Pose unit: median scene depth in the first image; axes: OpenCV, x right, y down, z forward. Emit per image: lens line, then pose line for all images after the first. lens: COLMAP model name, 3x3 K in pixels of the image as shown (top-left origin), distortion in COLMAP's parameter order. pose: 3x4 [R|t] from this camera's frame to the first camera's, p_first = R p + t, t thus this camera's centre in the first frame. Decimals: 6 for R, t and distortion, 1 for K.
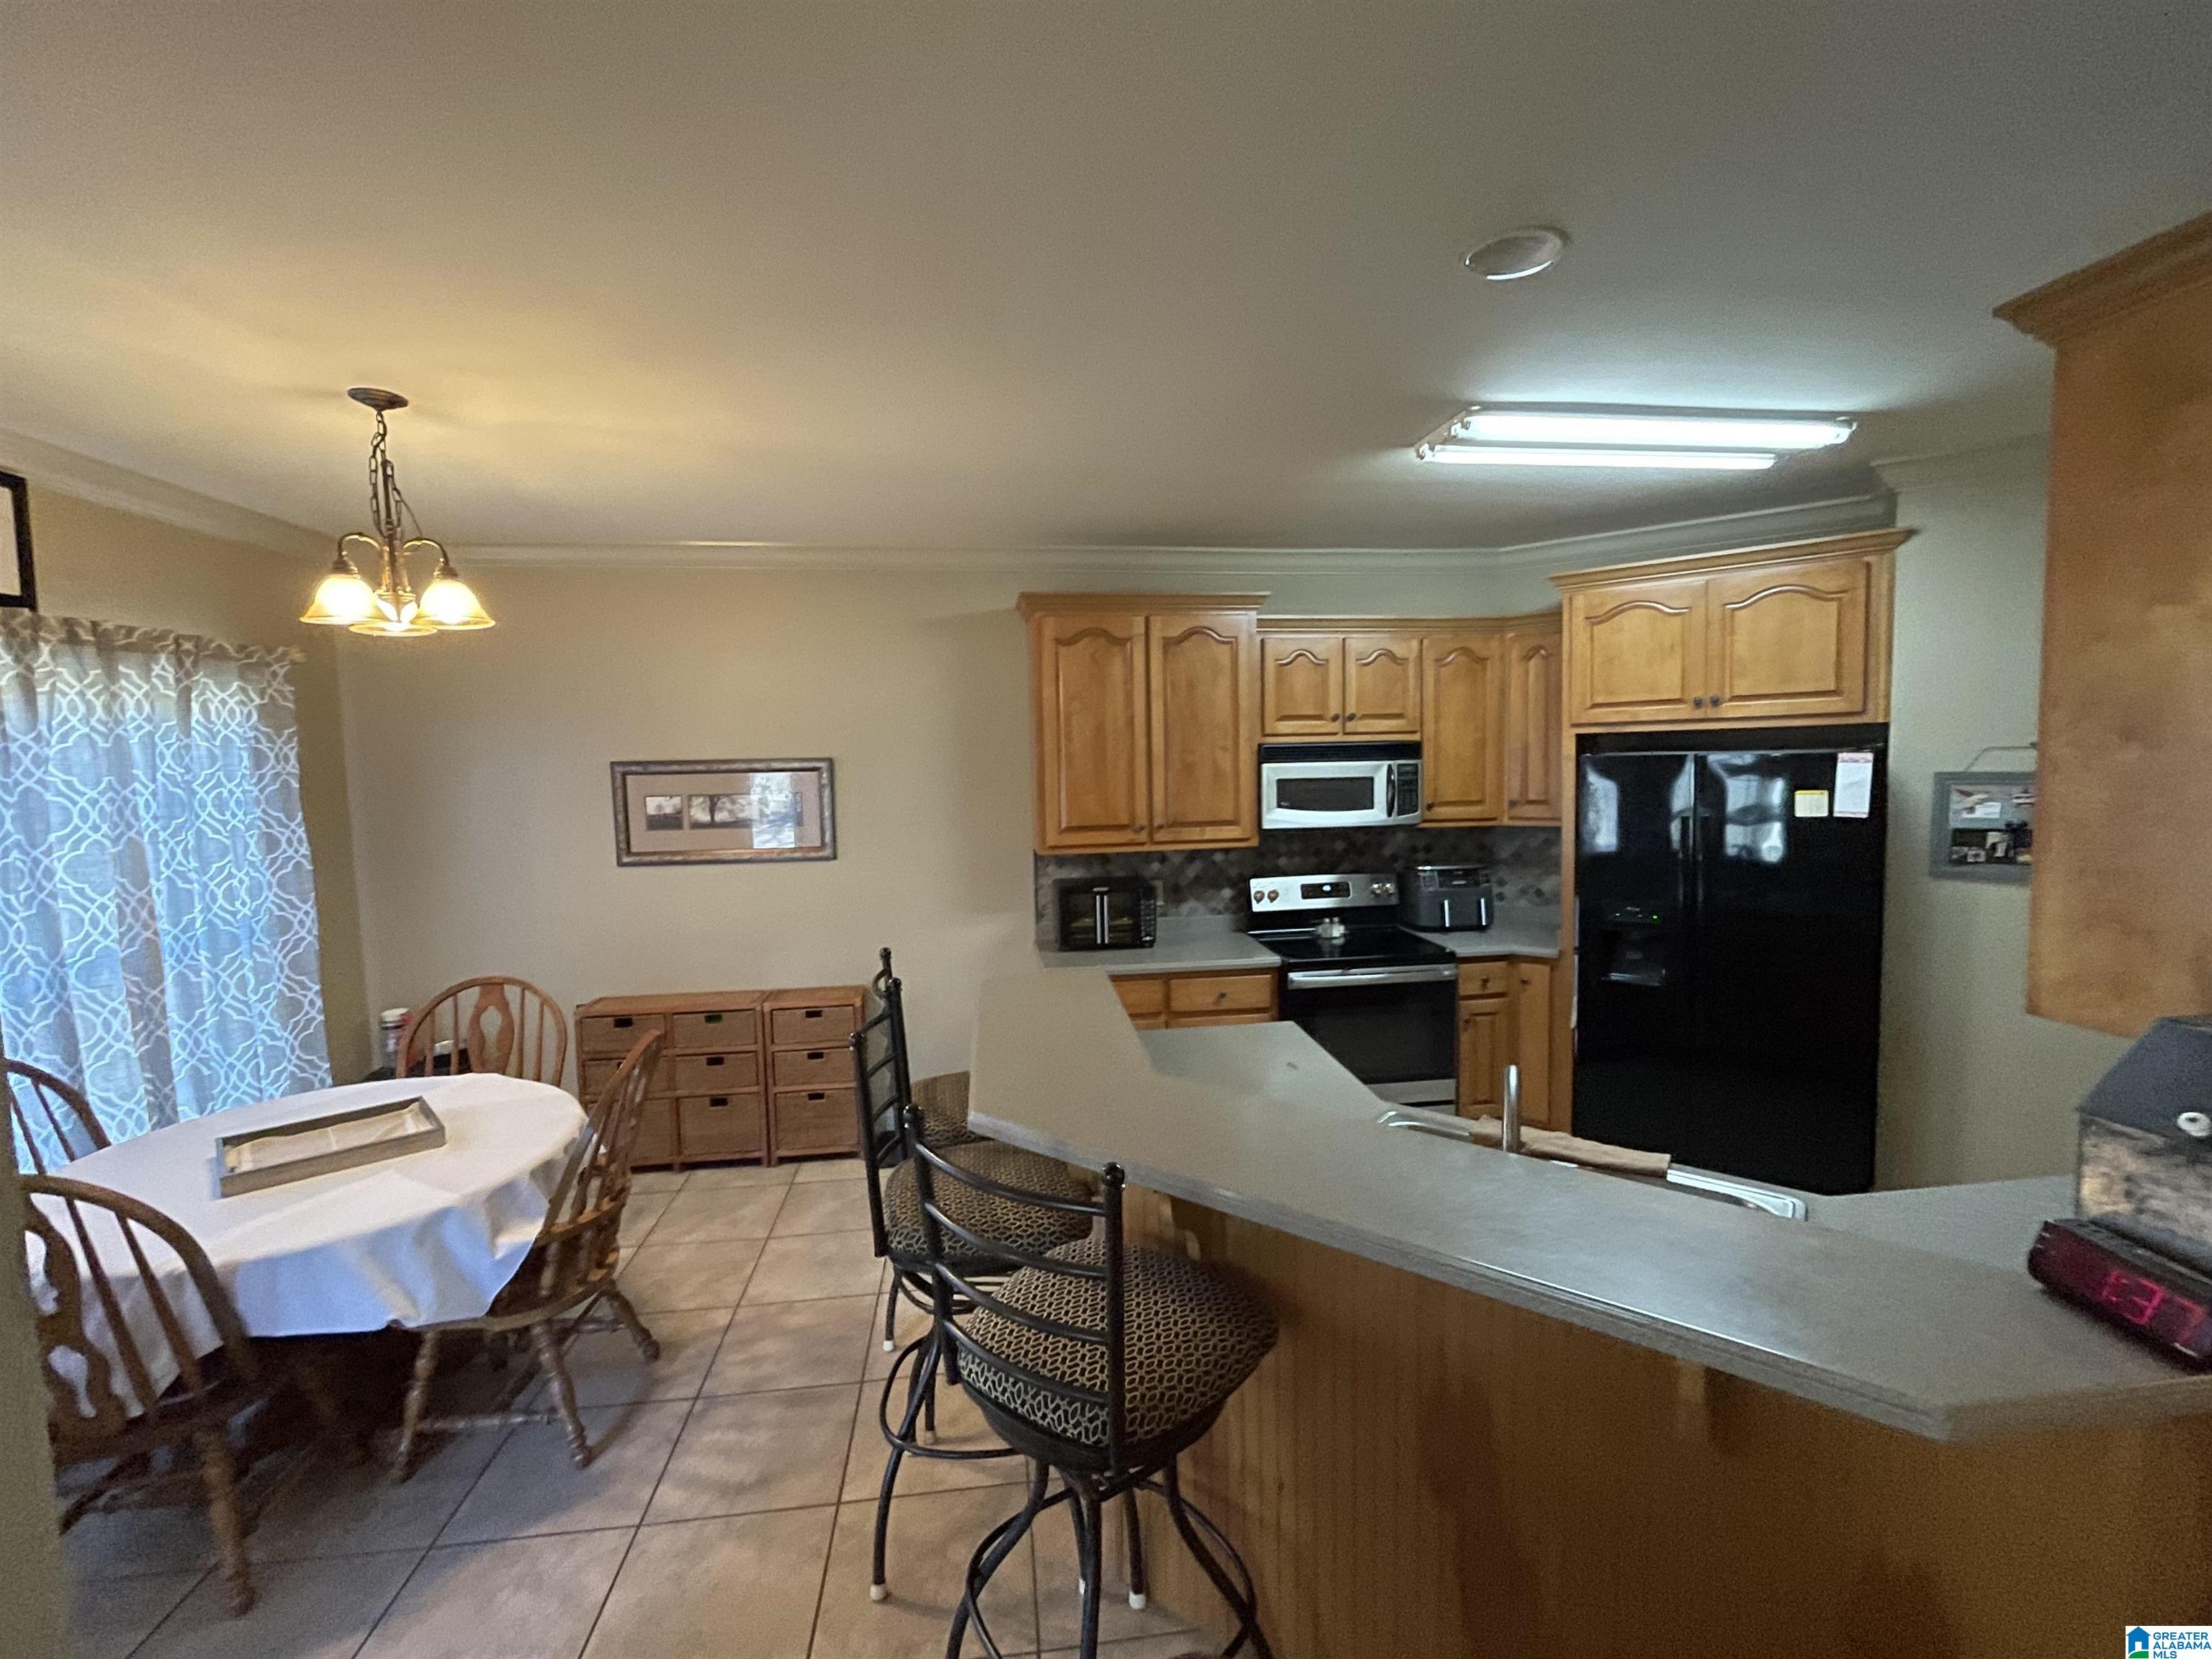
lens RADIAL K [[968.0, 0, 1109.9], [0, 968.0, 826.0], [0, 0, 1]] dist [0.000121, 0.000539]
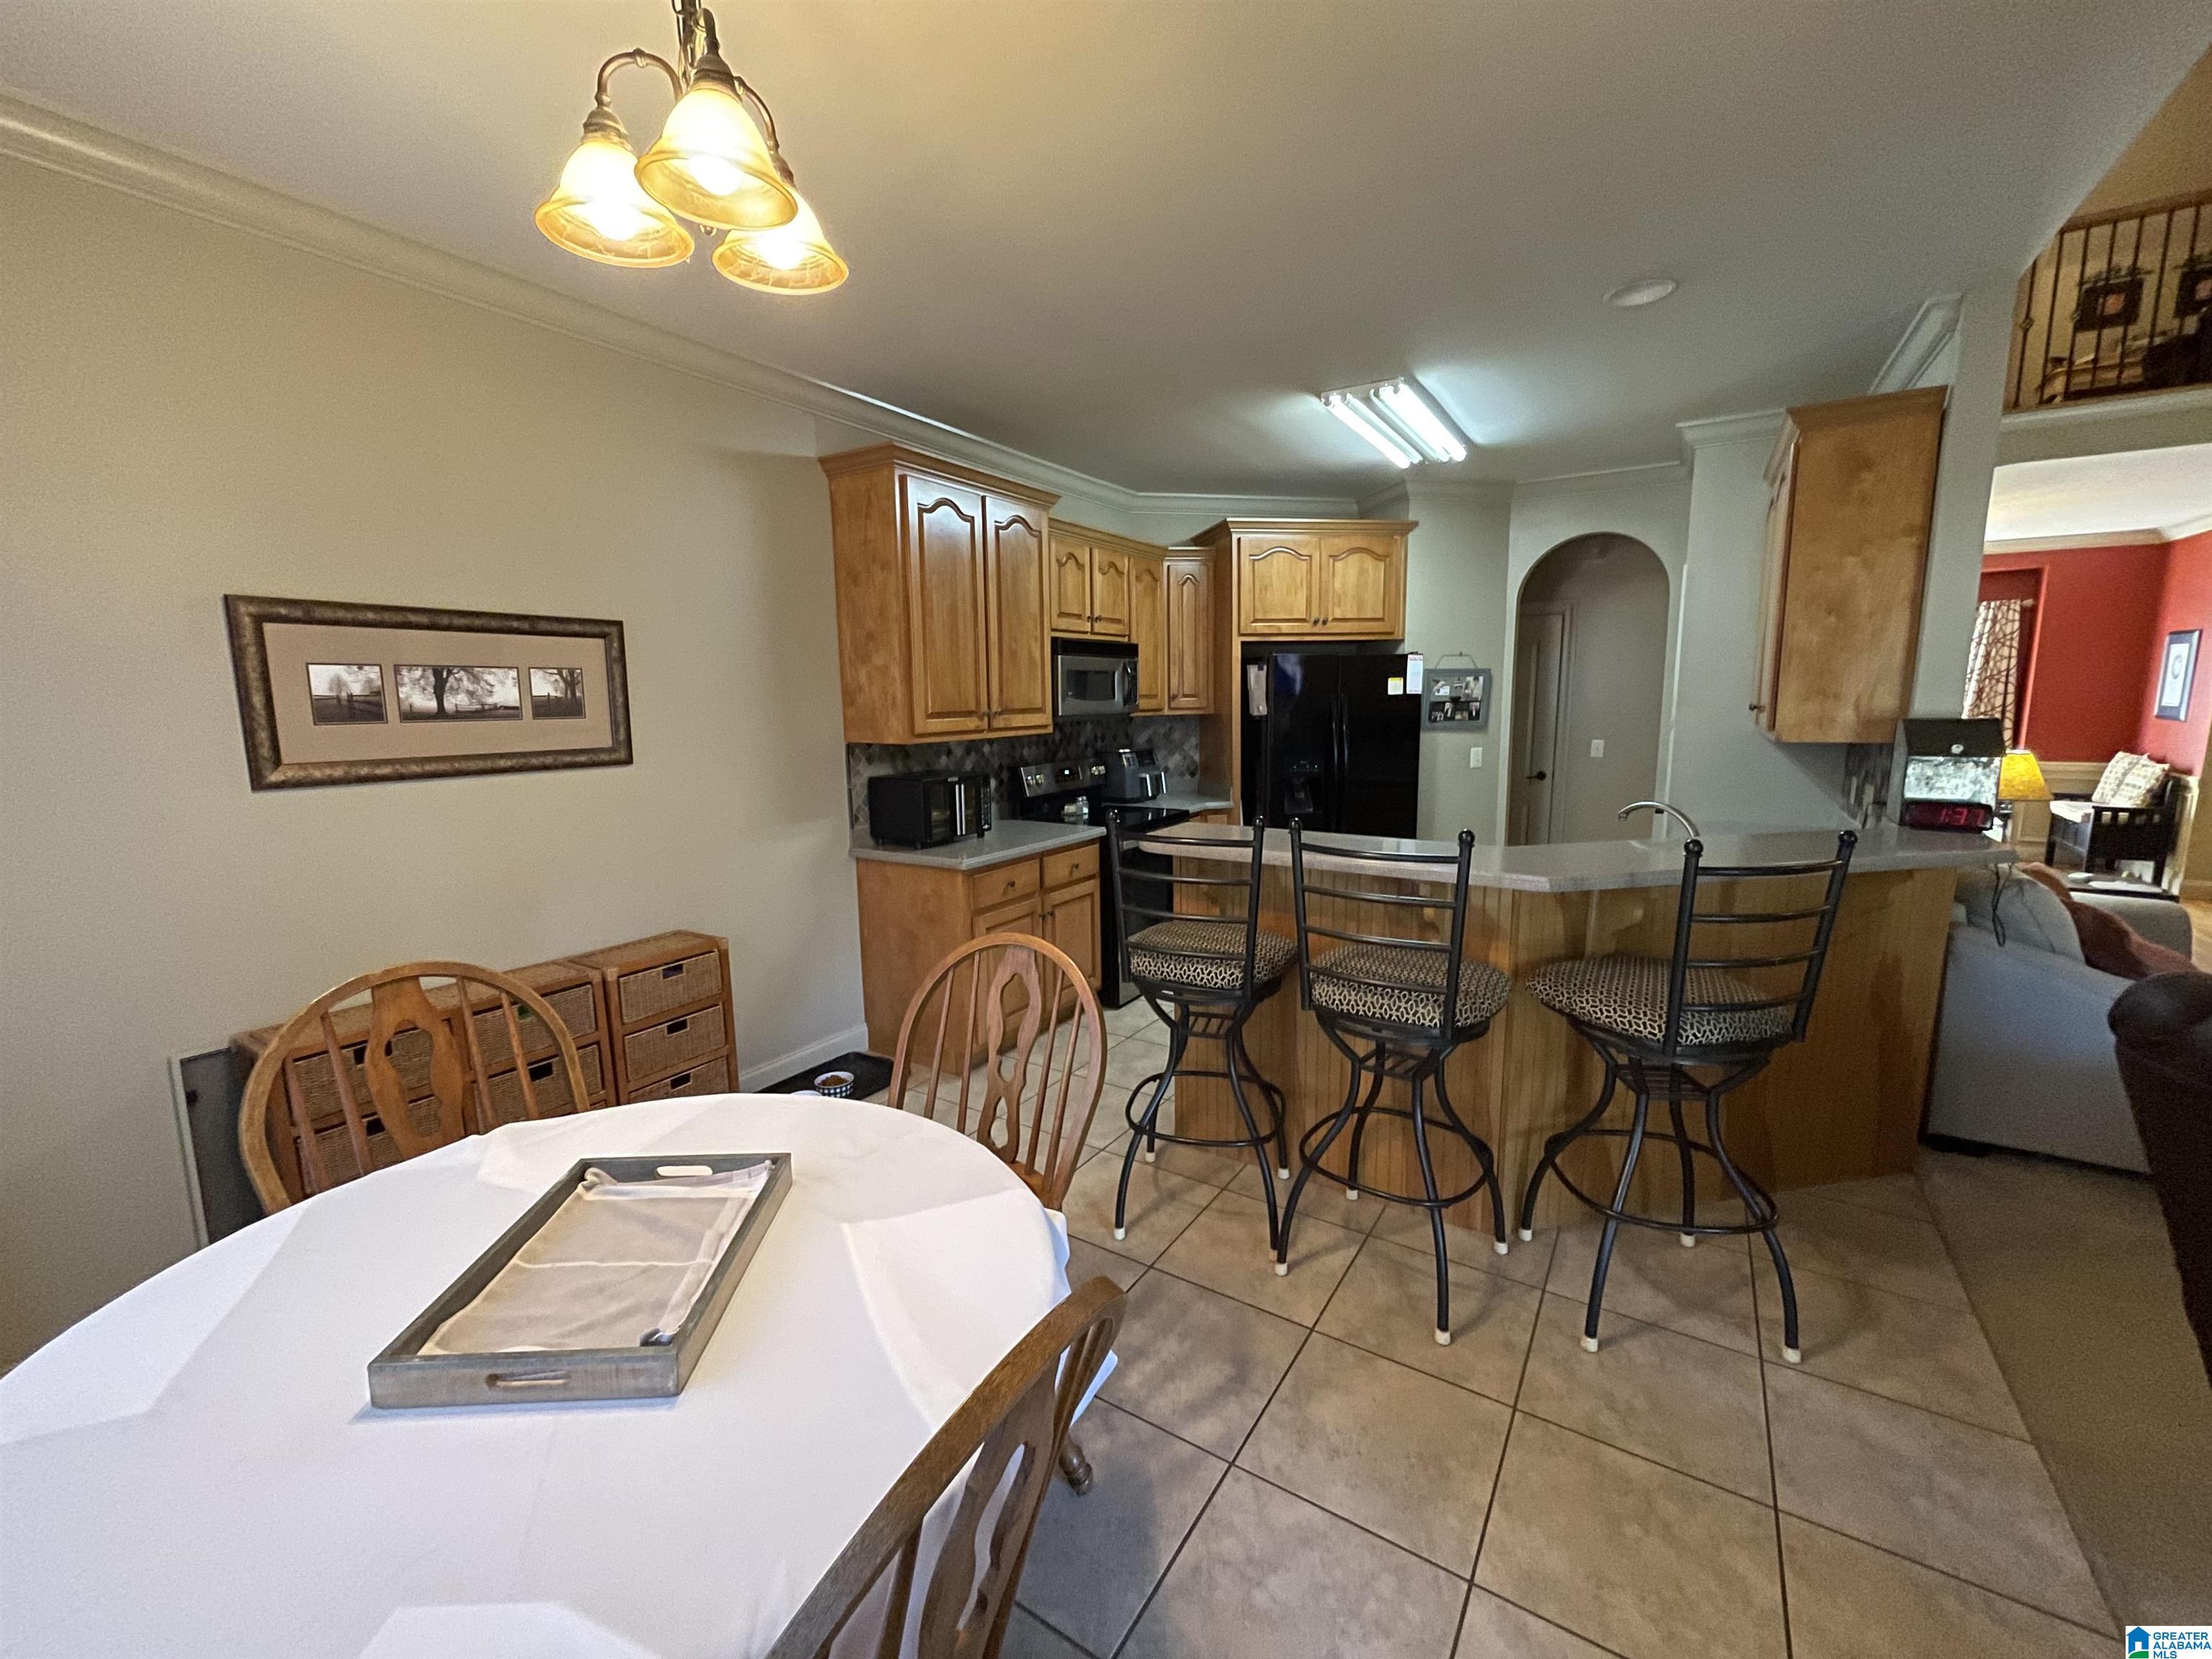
lens RADIAL K [[899.6, 0, 1104.9], [0, 899.6, 824.1], [0, 0, 1]] dist [-0.001048, 0.000073]
pose [[0.643158, -0.095706, 0.759729, -0.586687], [0.057796, 0.995396, 0.076466, 0.049514], [-0.763550, -0.005270, 0.645728, 0.304806]]
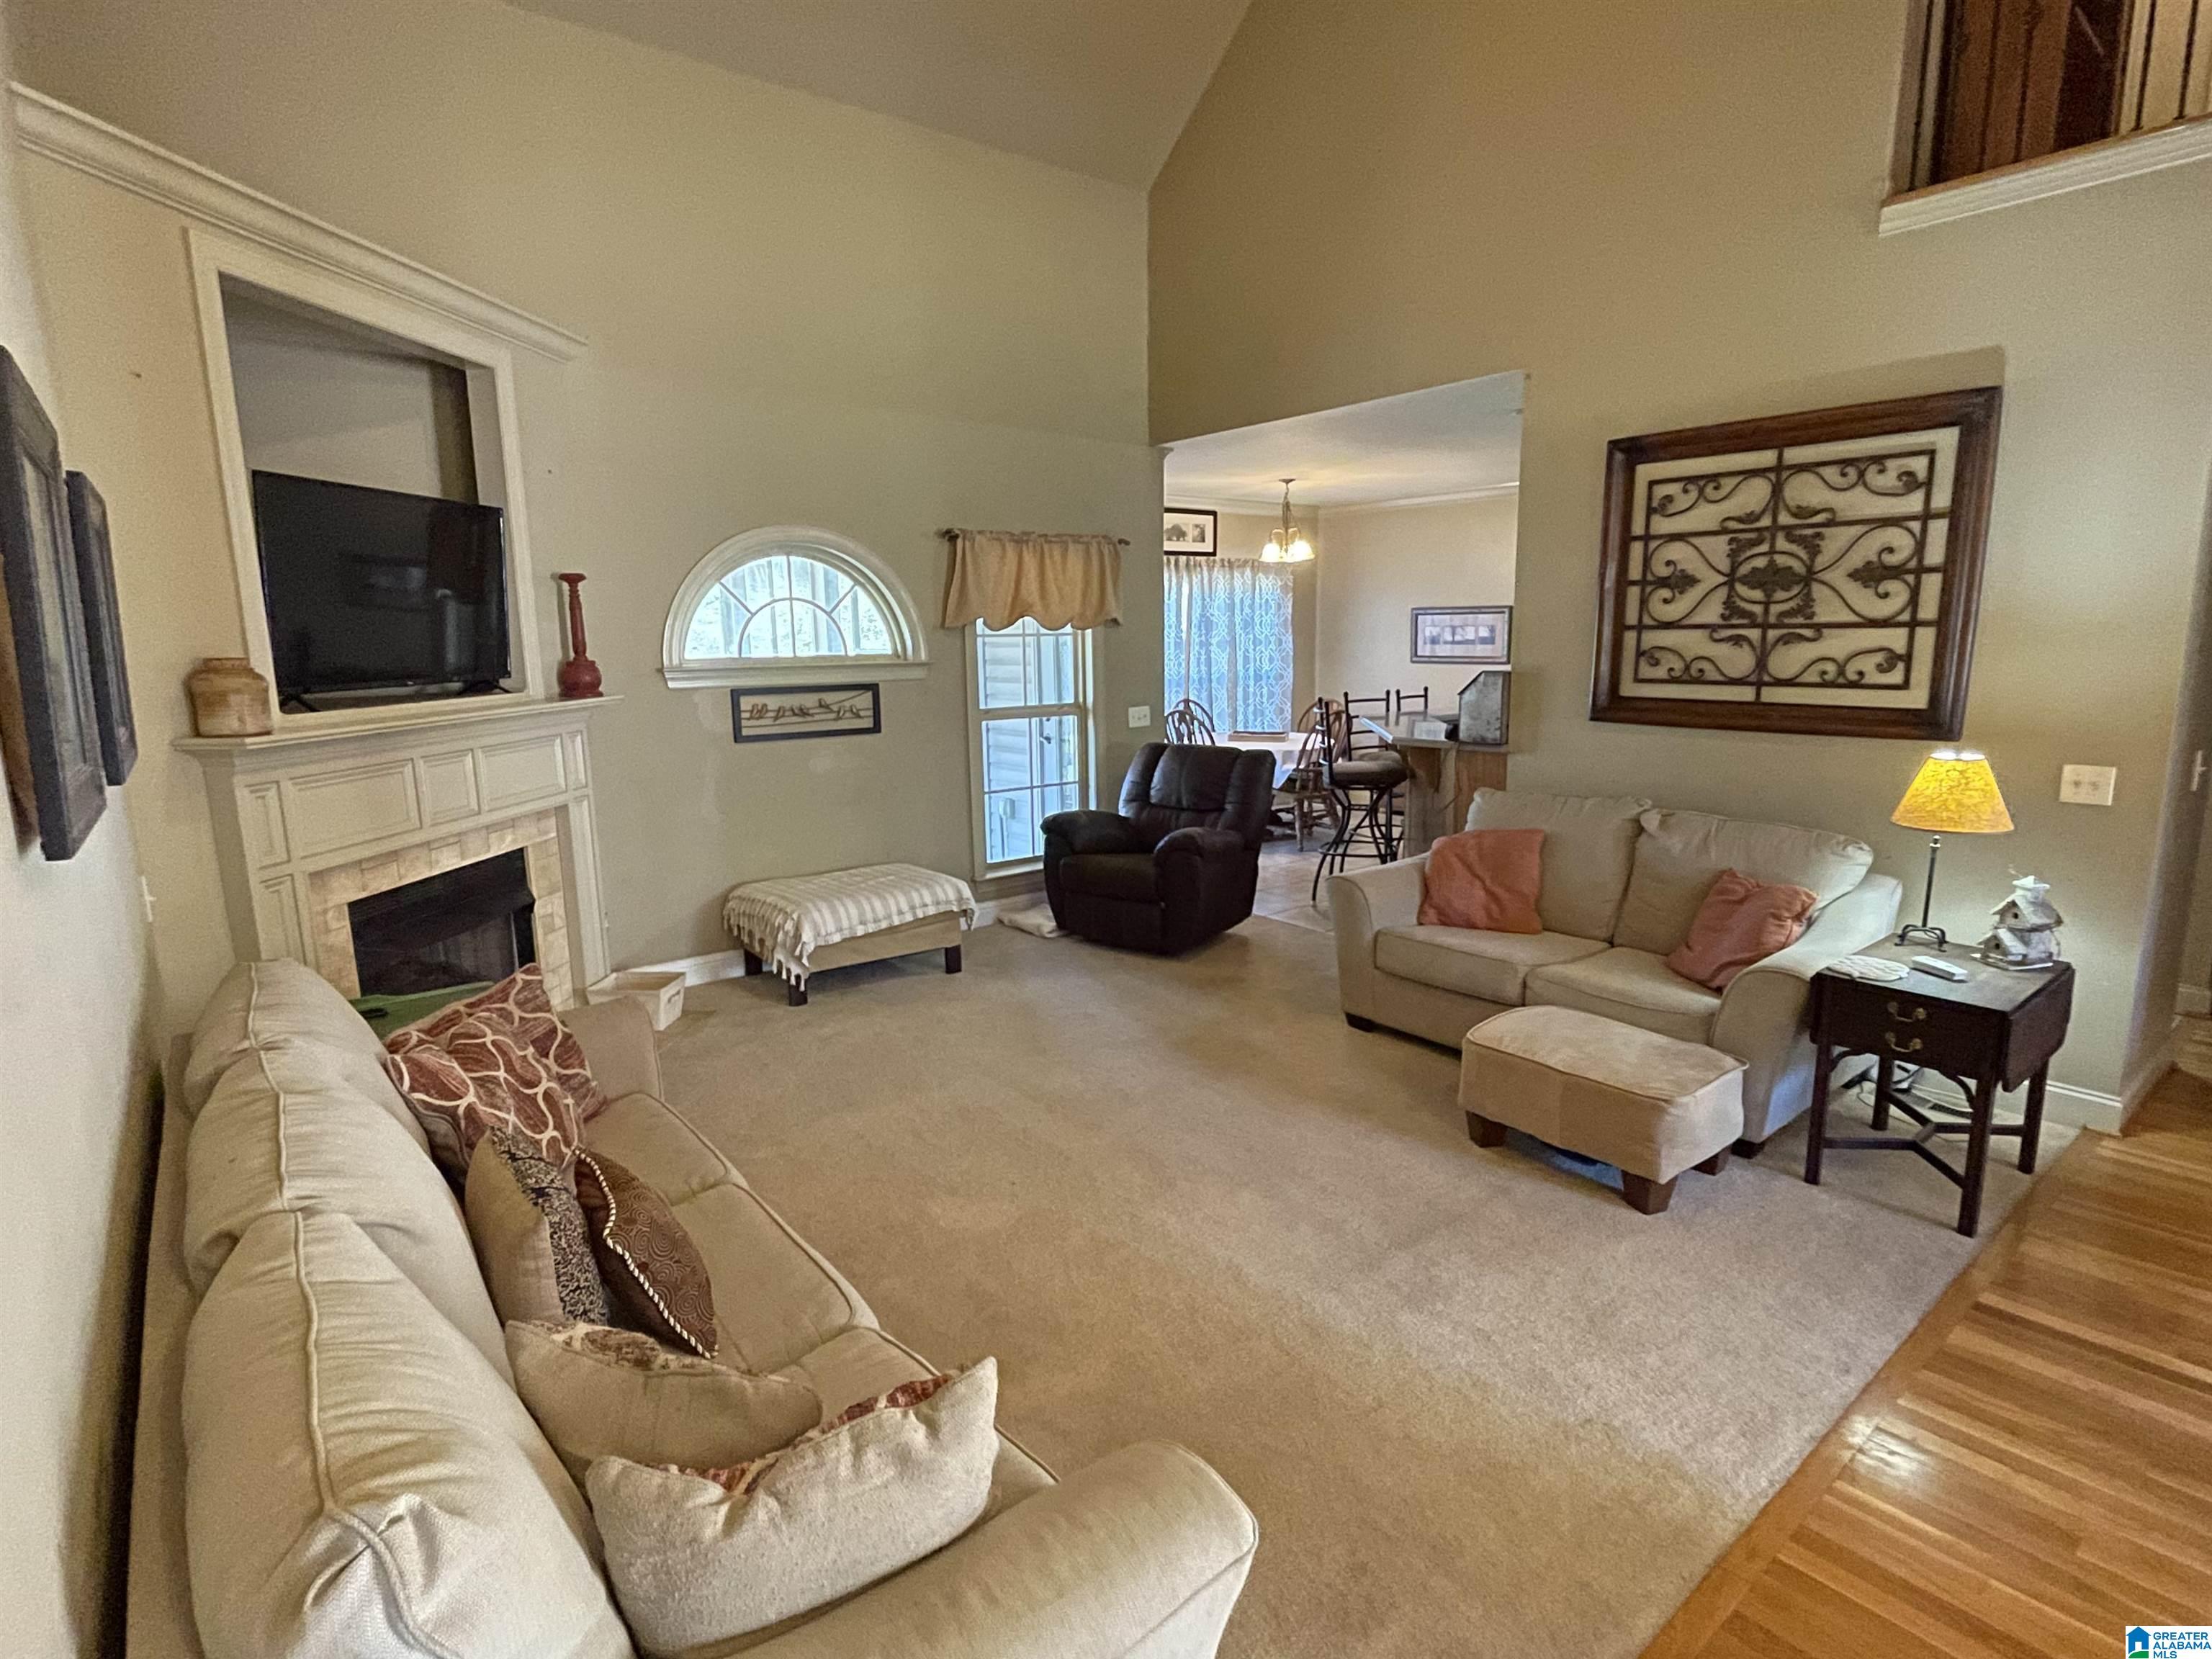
lens RADIAL K [[1123.8, 0, 1101.8], [0, 1123.8, 822.0], [0, 0, 1]] dist [-0.001330, 0.000131]
pose [[0.526361, 0.154980, -0.836018, 1.111840], [-0.059305, 0.987545, 0.145732, 0.066365], [0.848191, -0.027128, 0.528996, -0.741198]]
